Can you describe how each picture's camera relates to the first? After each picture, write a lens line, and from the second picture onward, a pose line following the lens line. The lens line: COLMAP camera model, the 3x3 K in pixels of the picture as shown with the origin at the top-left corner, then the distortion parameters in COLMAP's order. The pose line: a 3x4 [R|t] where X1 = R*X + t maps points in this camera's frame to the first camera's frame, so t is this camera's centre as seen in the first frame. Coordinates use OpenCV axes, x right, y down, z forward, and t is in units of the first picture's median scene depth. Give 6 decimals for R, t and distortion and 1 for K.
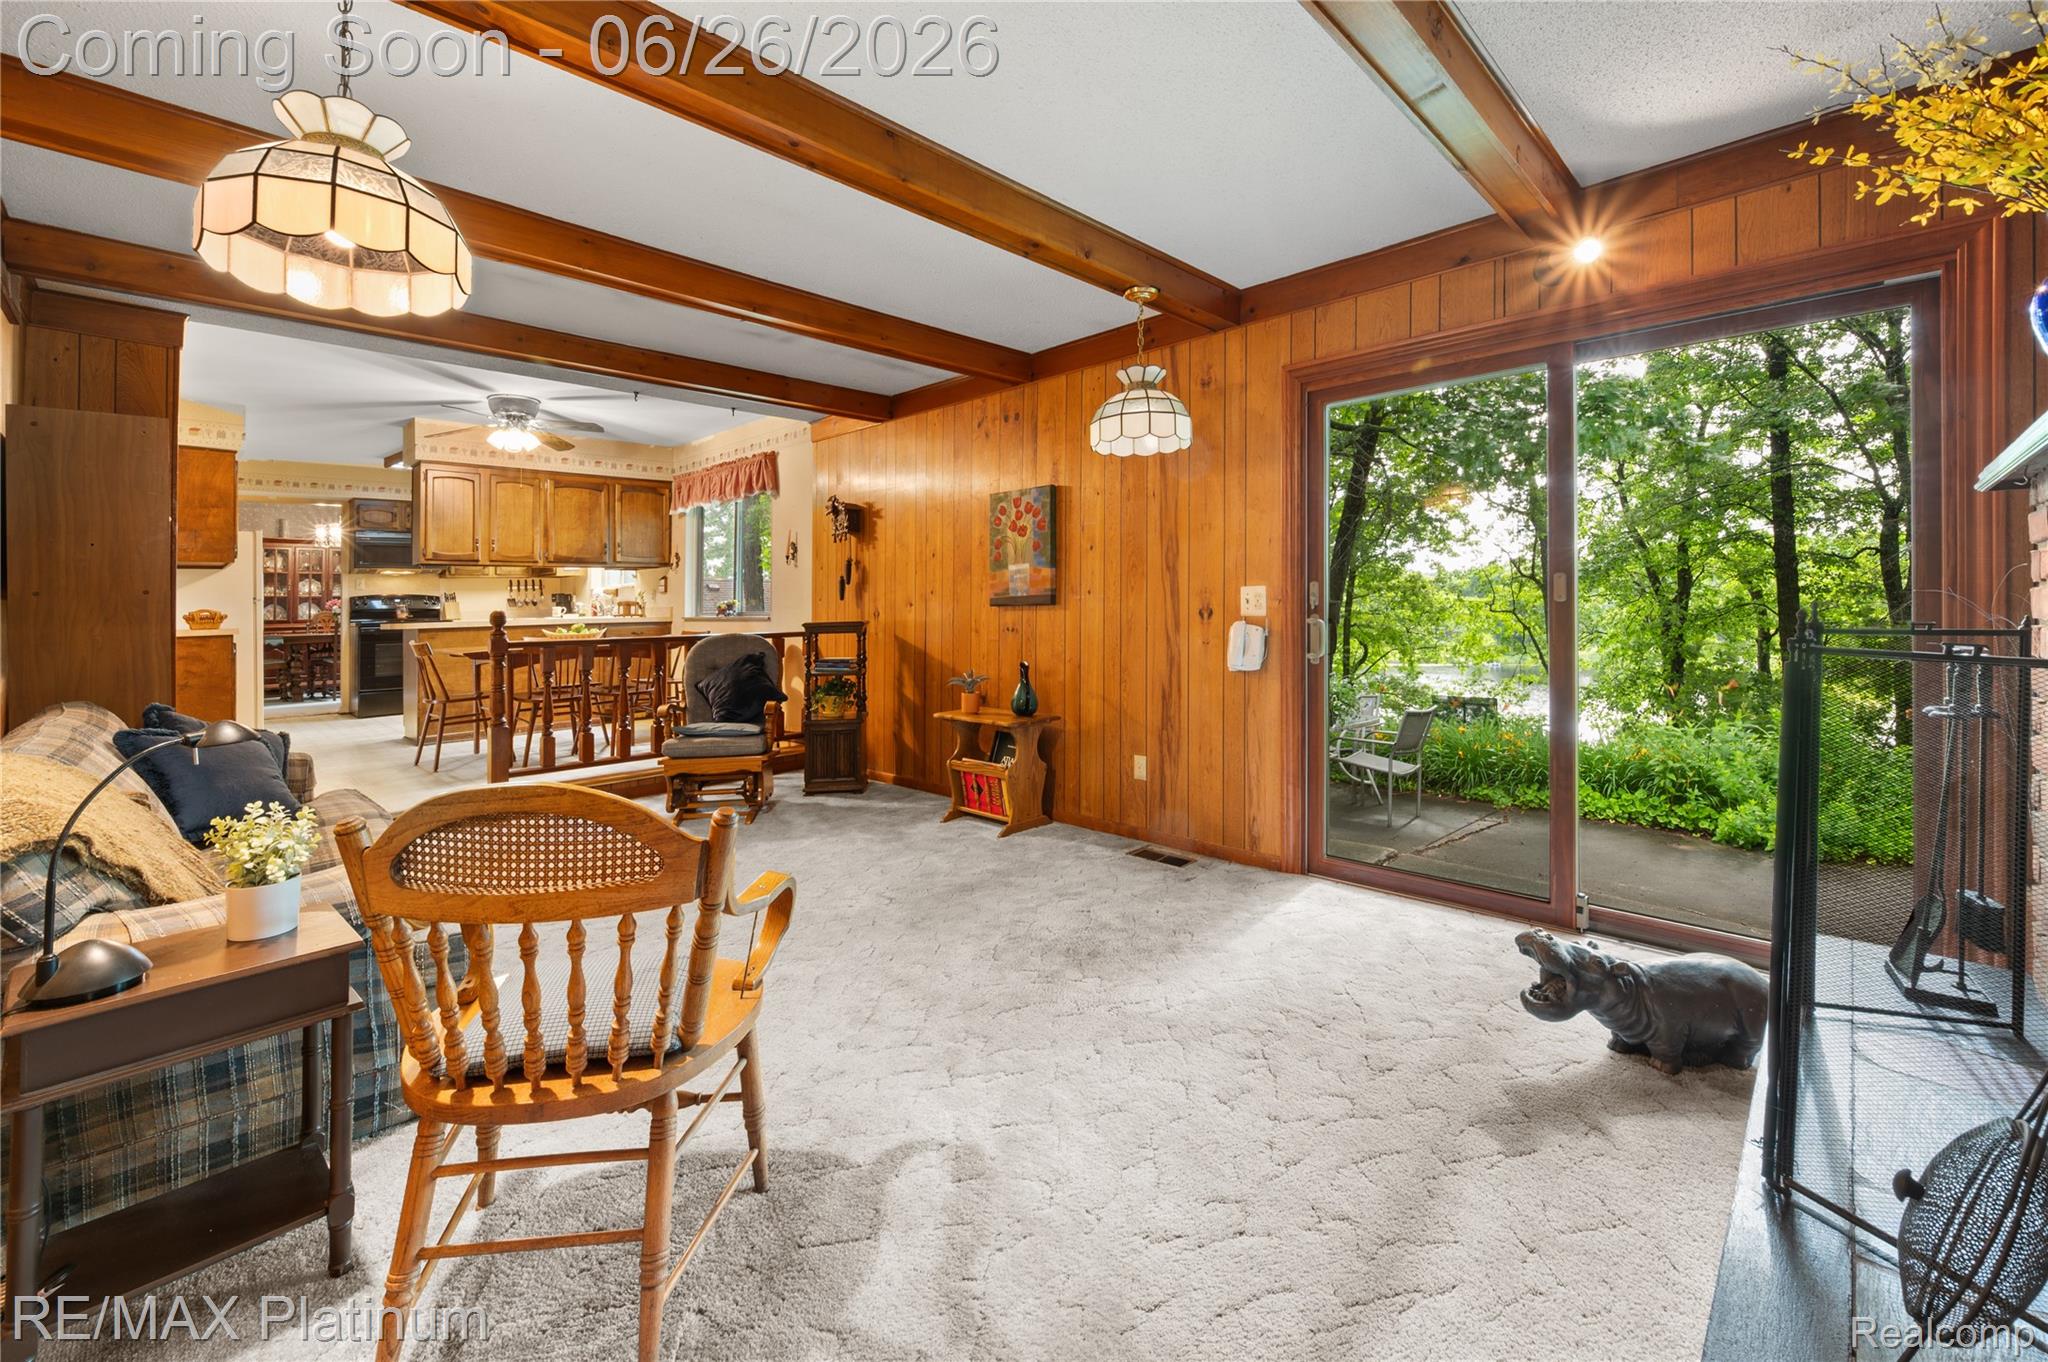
lens RADIAL K [[851.4, 0, 1021.8], [0, 851.4, 566.1], [0, 0, 1]] dist [0.000602, 0.000135]
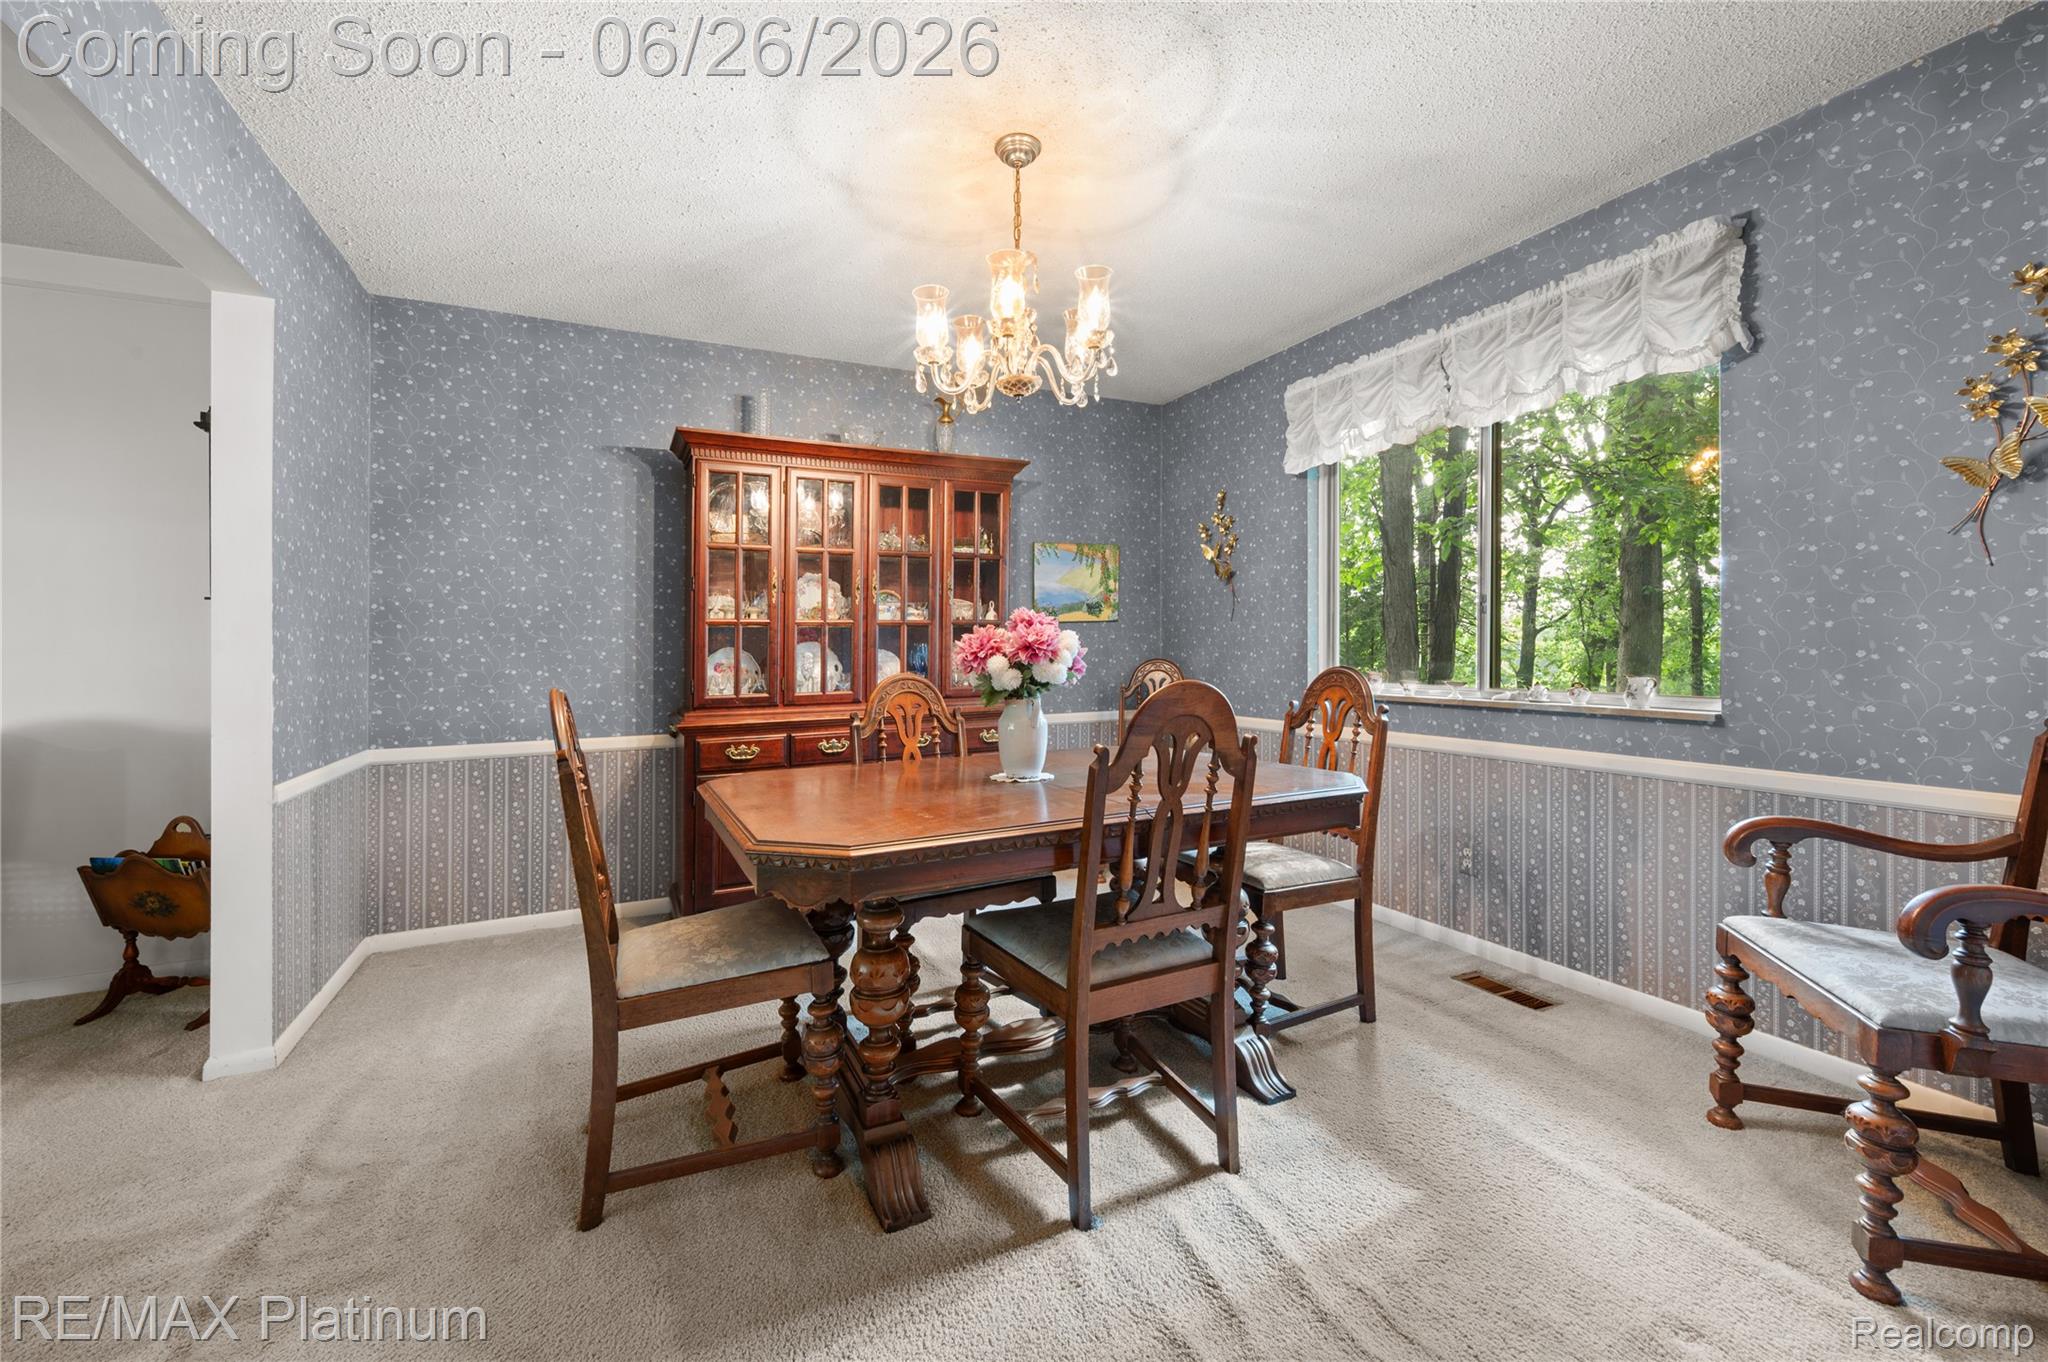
lens RADIAL K [[813.8, 0, 1025.1], [0, 813.8, 623.0], [0, 0, 1]] dist [-0.001411, -0.000064]
pose [[0.947472, 0.000175, -0.319839, -1.142352], [0.002194, 0.999973, 0.007047, 0.057340], [0.319832, -0.007378, 0.947446, 1.258197]]
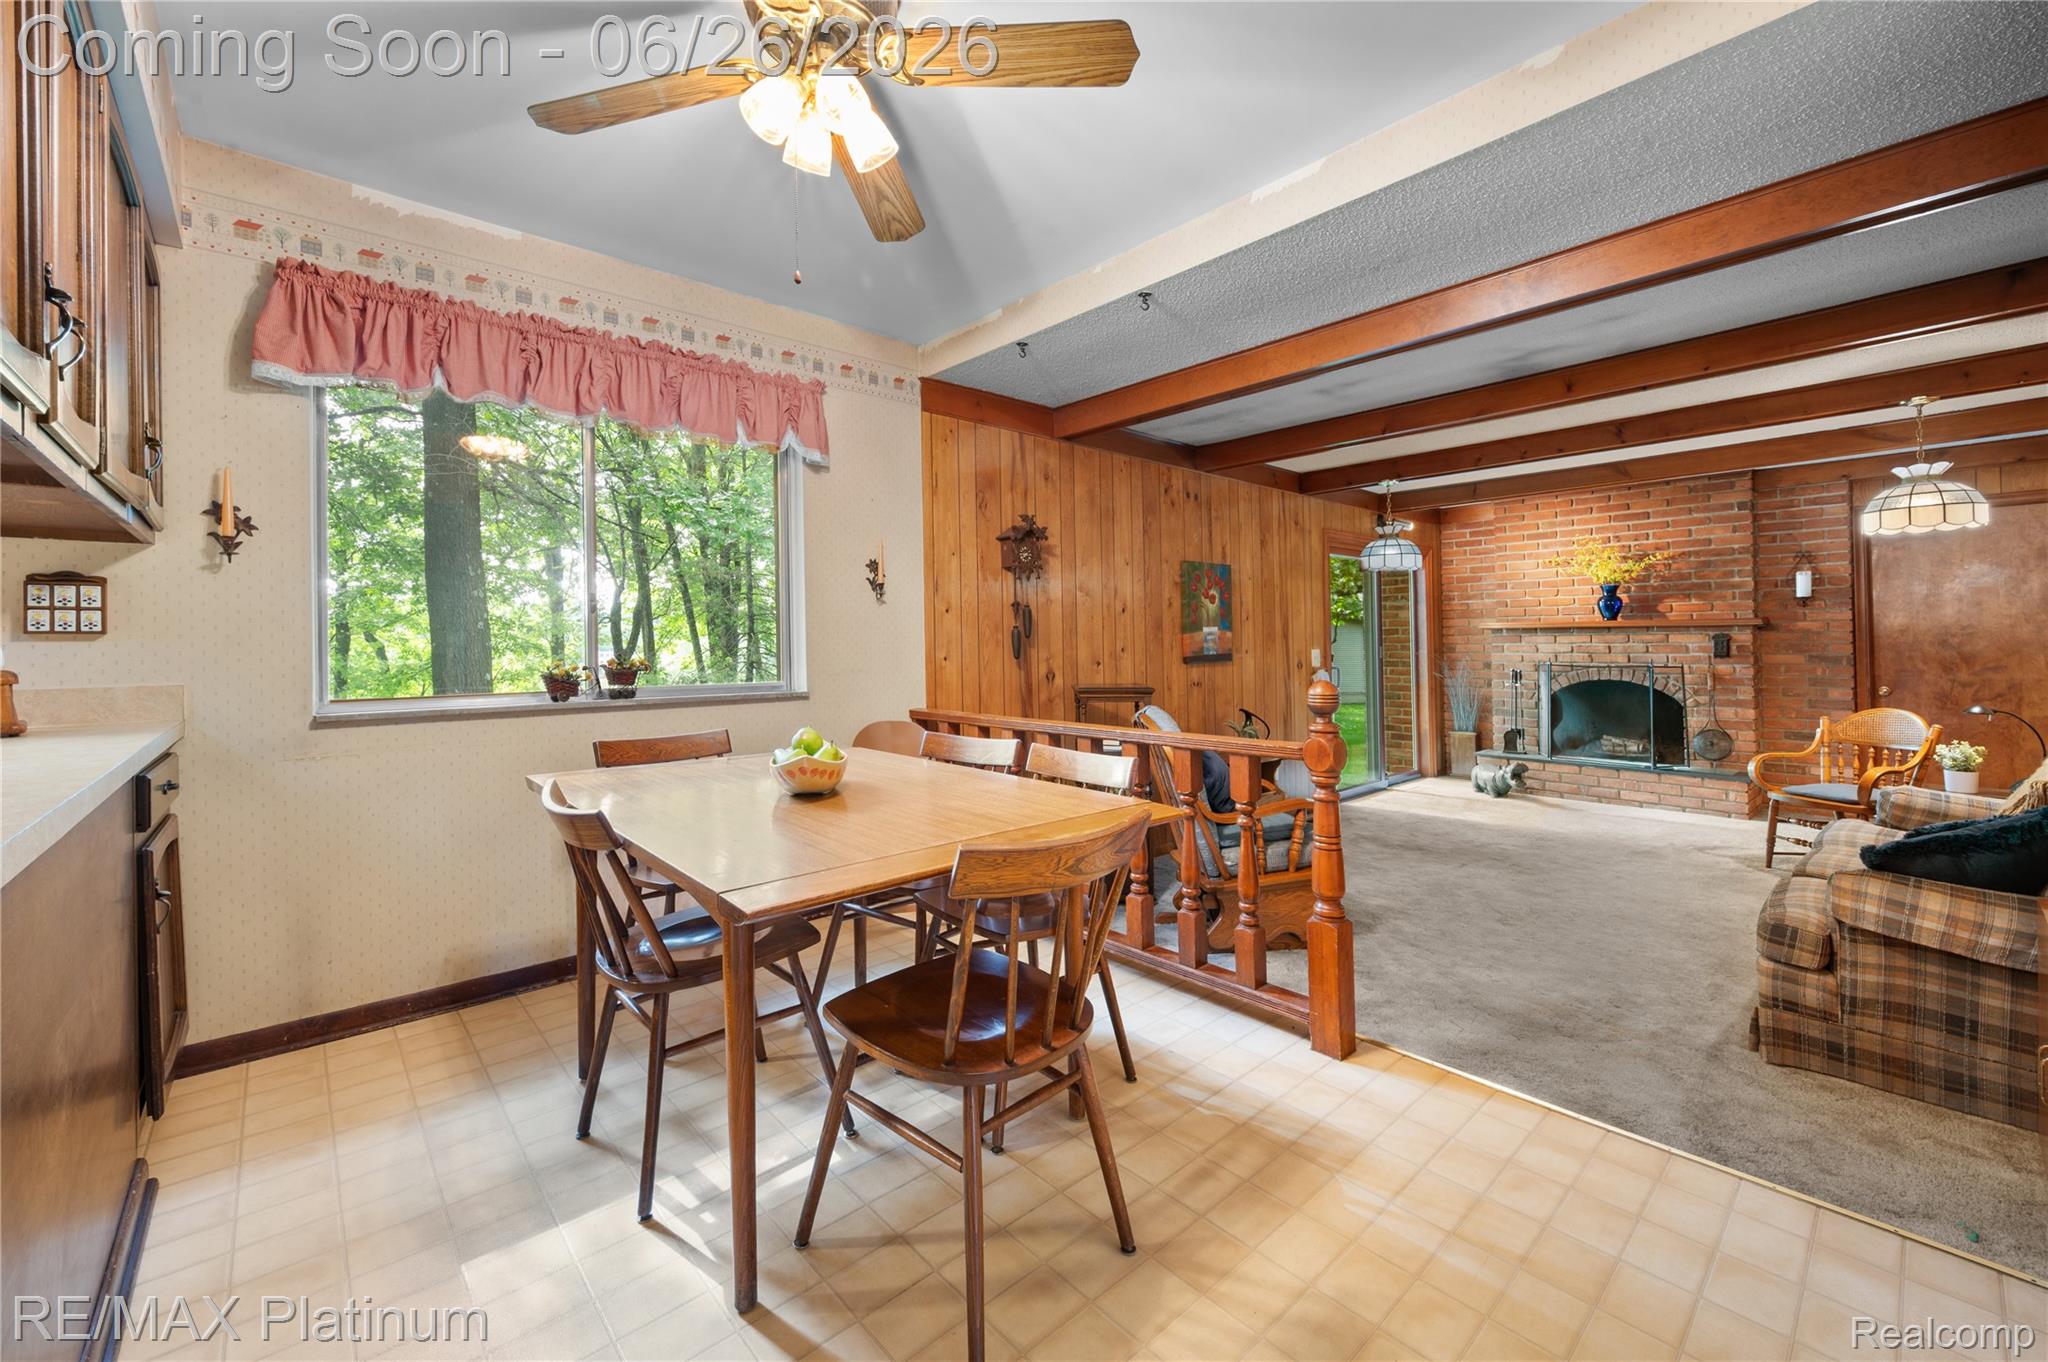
lens RADIAL K [[828.3, 0, 1029.9], [0, 828.3, 606.2], [0, 0, 1]] dist [-0.001127, -0.000036]
pose [[0.052490, 0.060440, 0.996791, -0.810799], [-0.037353, 0.997587, -0.058521, 0.031716], [-0.997923, -0.034162, 0.054621, 0.839433]]
